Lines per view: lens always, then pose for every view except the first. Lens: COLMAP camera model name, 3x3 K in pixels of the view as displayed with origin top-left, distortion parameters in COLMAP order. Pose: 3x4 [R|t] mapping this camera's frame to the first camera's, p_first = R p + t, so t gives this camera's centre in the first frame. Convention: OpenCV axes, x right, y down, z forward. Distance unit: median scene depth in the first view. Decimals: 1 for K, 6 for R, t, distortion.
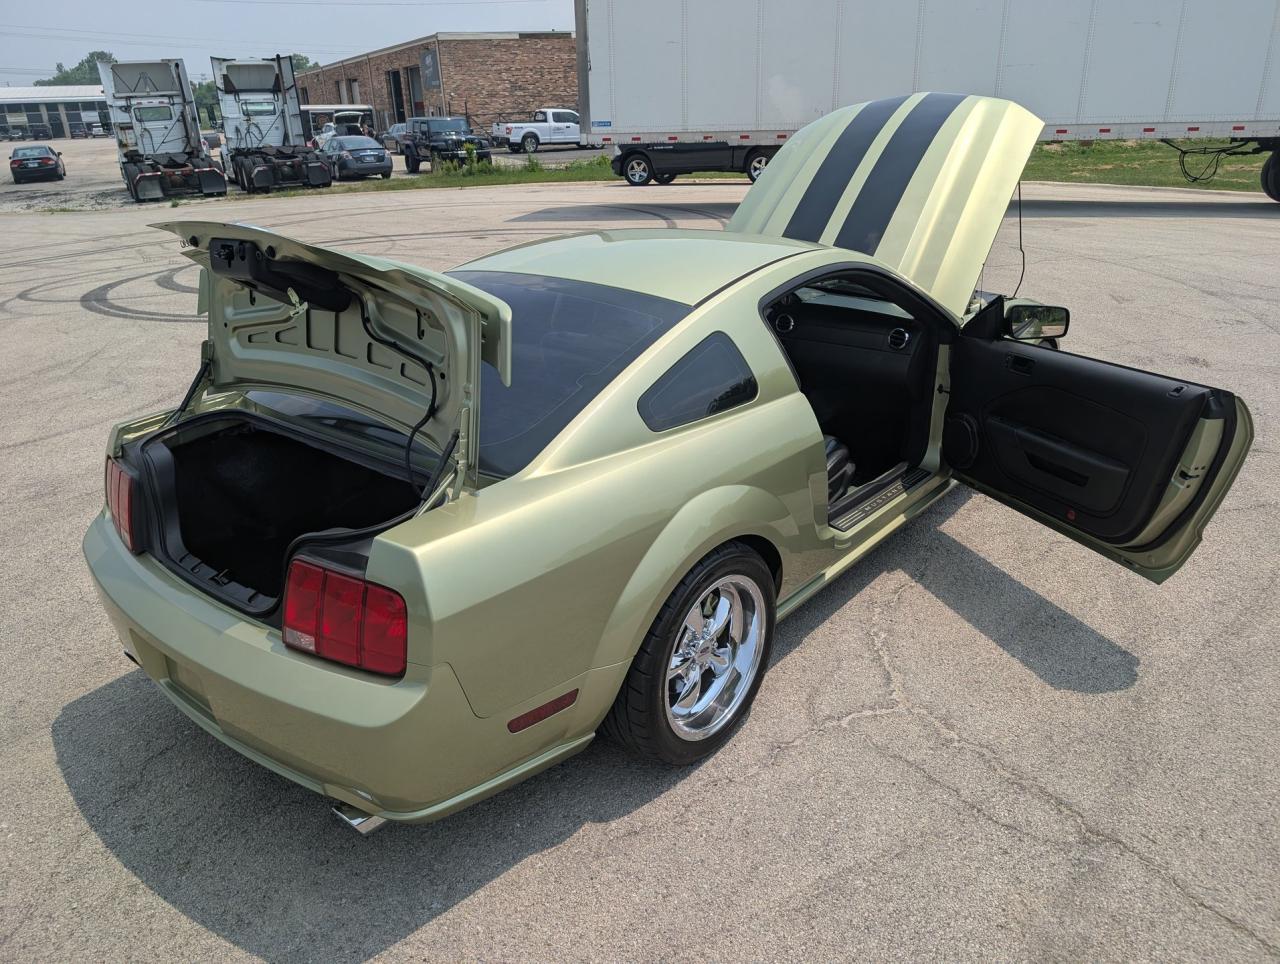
lens RADIAL K [[911.7, 0, 640.0], [0, 911.7, 482.0], [0, 0, 1]] dist [0.005919, 0.000124]
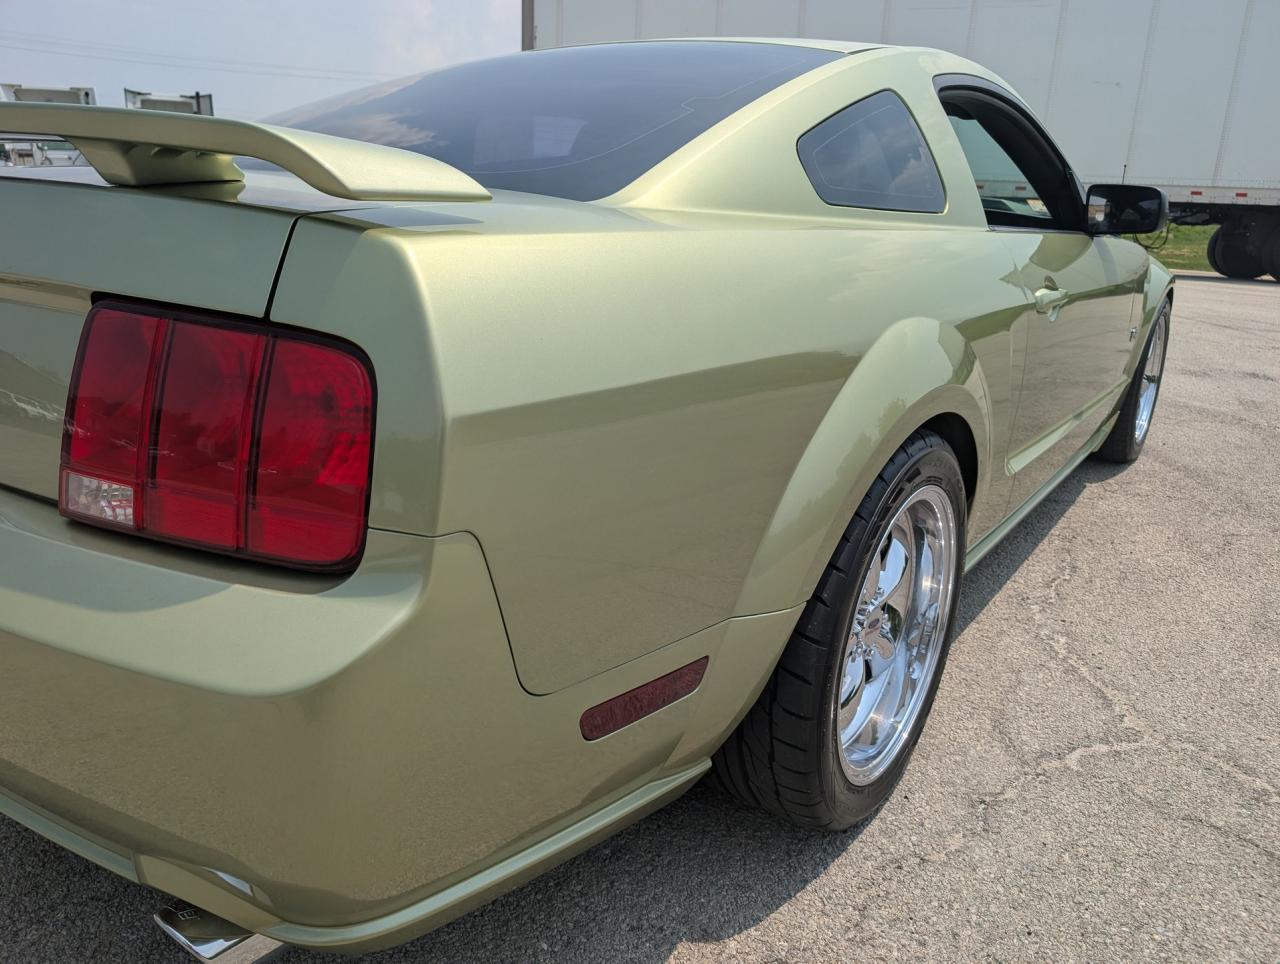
lens RADIAL K [[915.4, 0, 626.9], [0, 915.4, 494.5], [0, 0, 1]] dist [0.003069, -0.001407]
pose [[0.995887, 0.037446, 0.082502, -0.130548], [-0.031158, 0.996603, -0.076230, 0.152357], [-0.085077, 0.073346, 0.993671, 0.441136]]
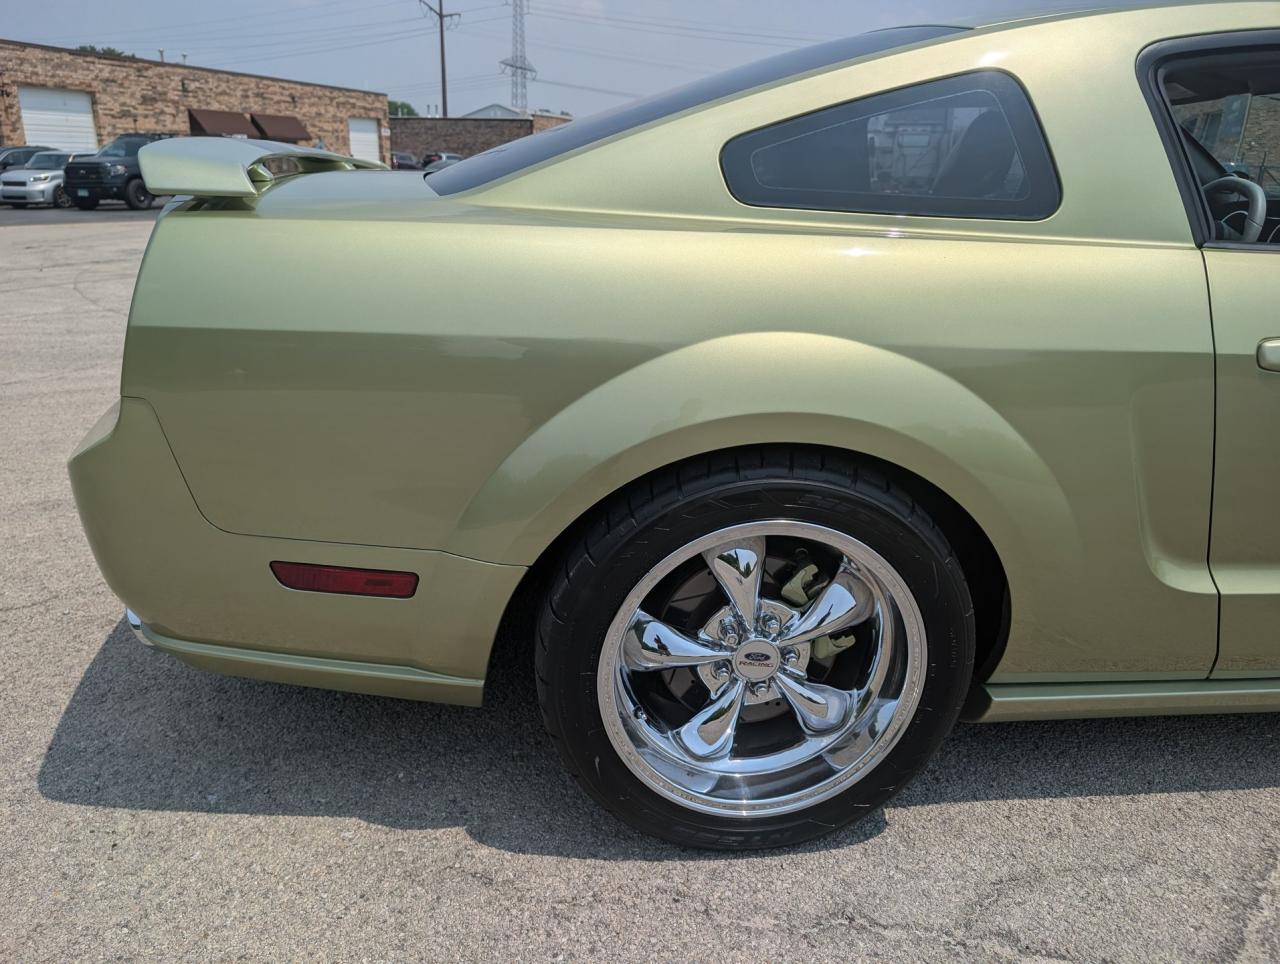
lens RADIAL K [[916.2, 0, 638.6], [0, 916.2, 474.2], [0, 0, 1]] dist [0.001830, -0.002664]
pose [[0.717741, 0.273646, -0.640286, 0.327796], [-0.311729, 0.948523, 0.055942, 0.076718], [0.622634, 0.159444, 0.766097, 0.534351]]
